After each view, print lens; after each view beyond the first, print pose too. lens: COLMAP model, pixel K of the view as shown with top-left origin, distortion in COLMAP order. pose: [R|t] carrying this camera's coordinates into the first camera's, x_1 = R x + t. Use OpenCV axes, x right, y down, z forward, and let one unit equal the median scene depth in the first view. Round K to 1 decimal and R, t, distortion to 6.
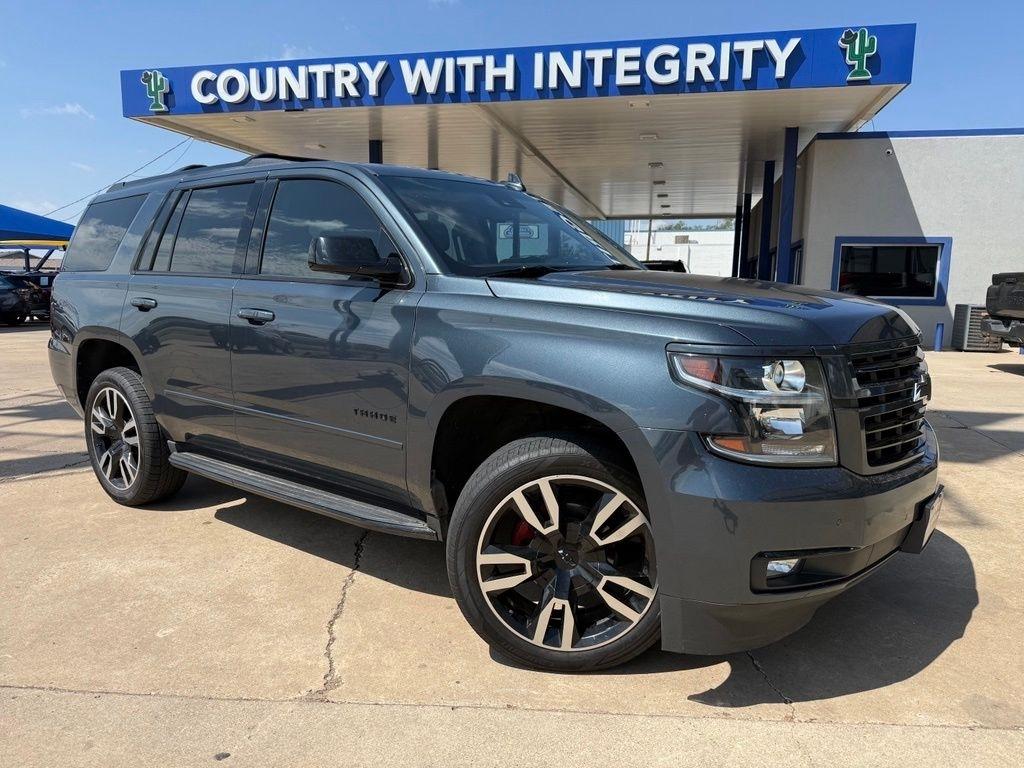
lens RADIAL K [[727.7, 0, 512.0], [0, 727.7, 384.0], [0, 0, 1]] dist [-0.005370, -0.001696]
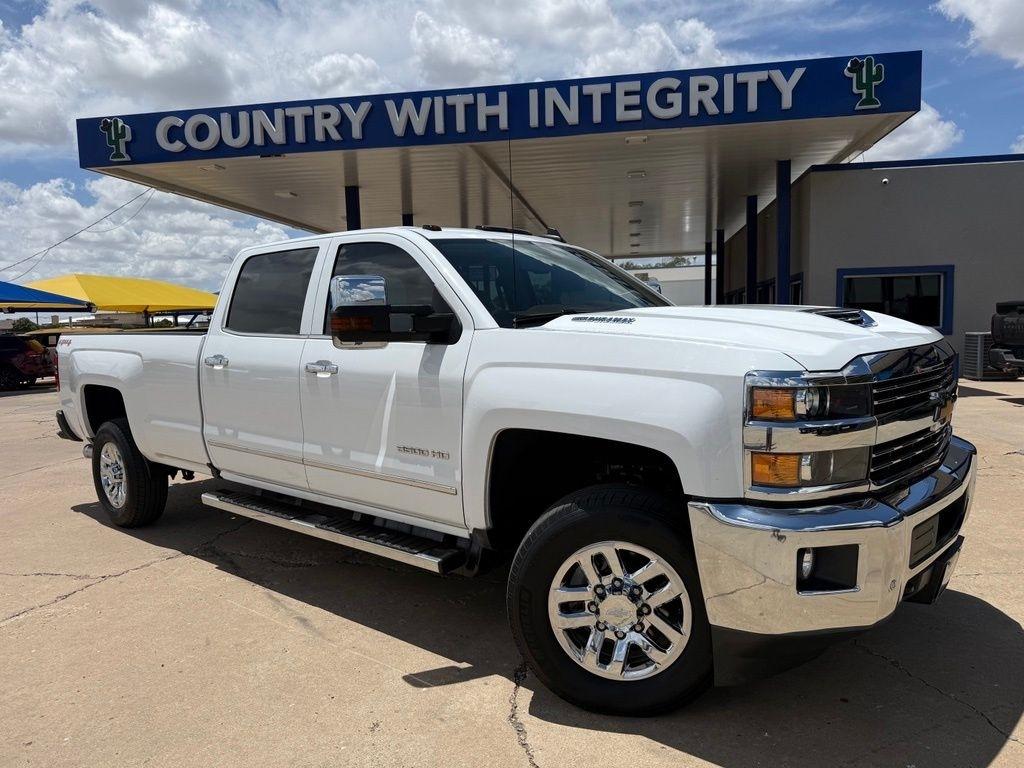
lens RADIAL K [[724.4, 0, 512.0], [0, 724.4, 384.0], [0, 0, 1]] dist [0.008731, -0.020538]
pose [[0.997075, -0.045207, 0.061627, -0.066126], [0.048626, 0.997293, -0.055154, -0.018889], [-0.058967, 0.057989, 0.996574, 0.074668]]
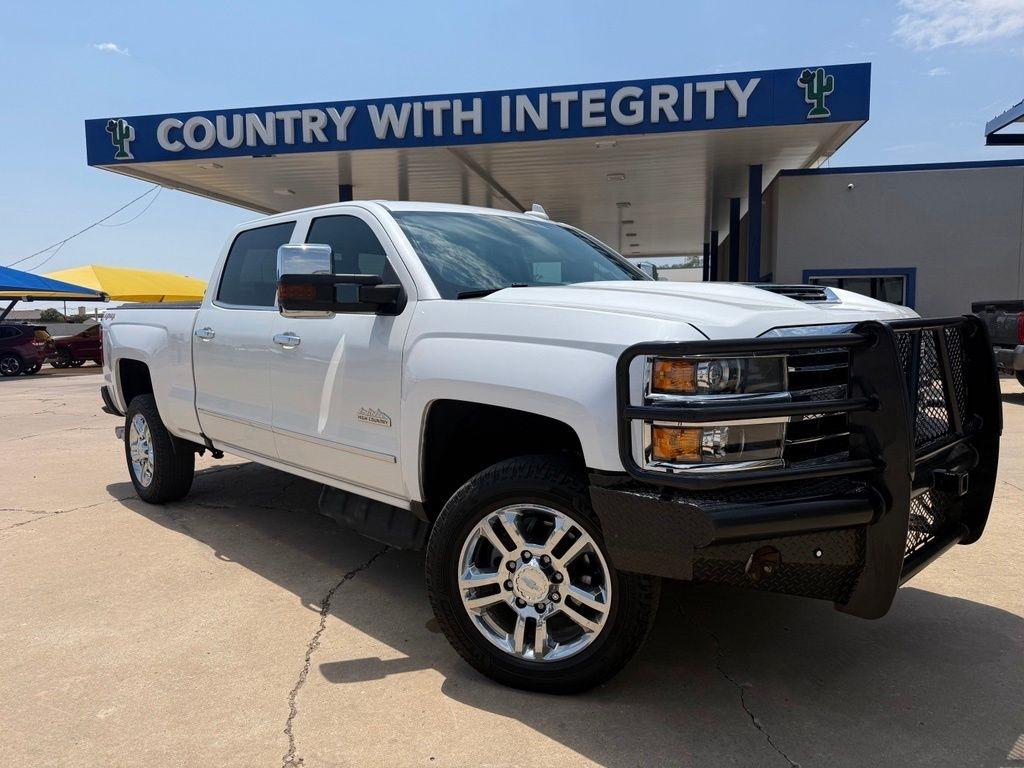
lens RADIAL K [[724.4, 0, 512.0], [0, 724.4, 384.0], [0, 0, 1]] dist [0.008731, -0.020538]
pose [[0.999082, -0.026482, 0.033661, 0.001216], [0.028293, 0.998112, -0.054507, -0.000354], [-0.032154, 0.055410, 0.997946, 0.013069]]
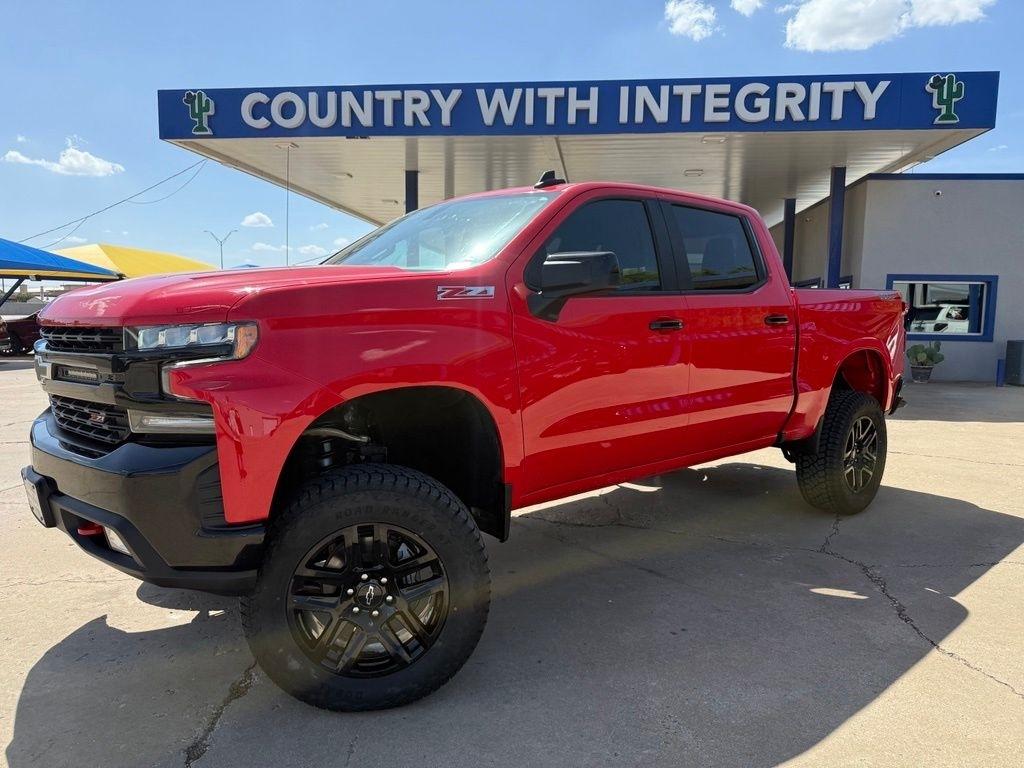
lens RADIAL K [[724.4, 0, 512.0], [0, 724.4, 384.0], [0, 0, 1]] dist [0.008731, -0.020538]
pose [[0.994433, -0.008918, 0.104994, -0.217507], [0.013041, 0.999168, -0.038639, -0.018259], [-0.104562, 0.039793, 0.993722, 0.057563]]
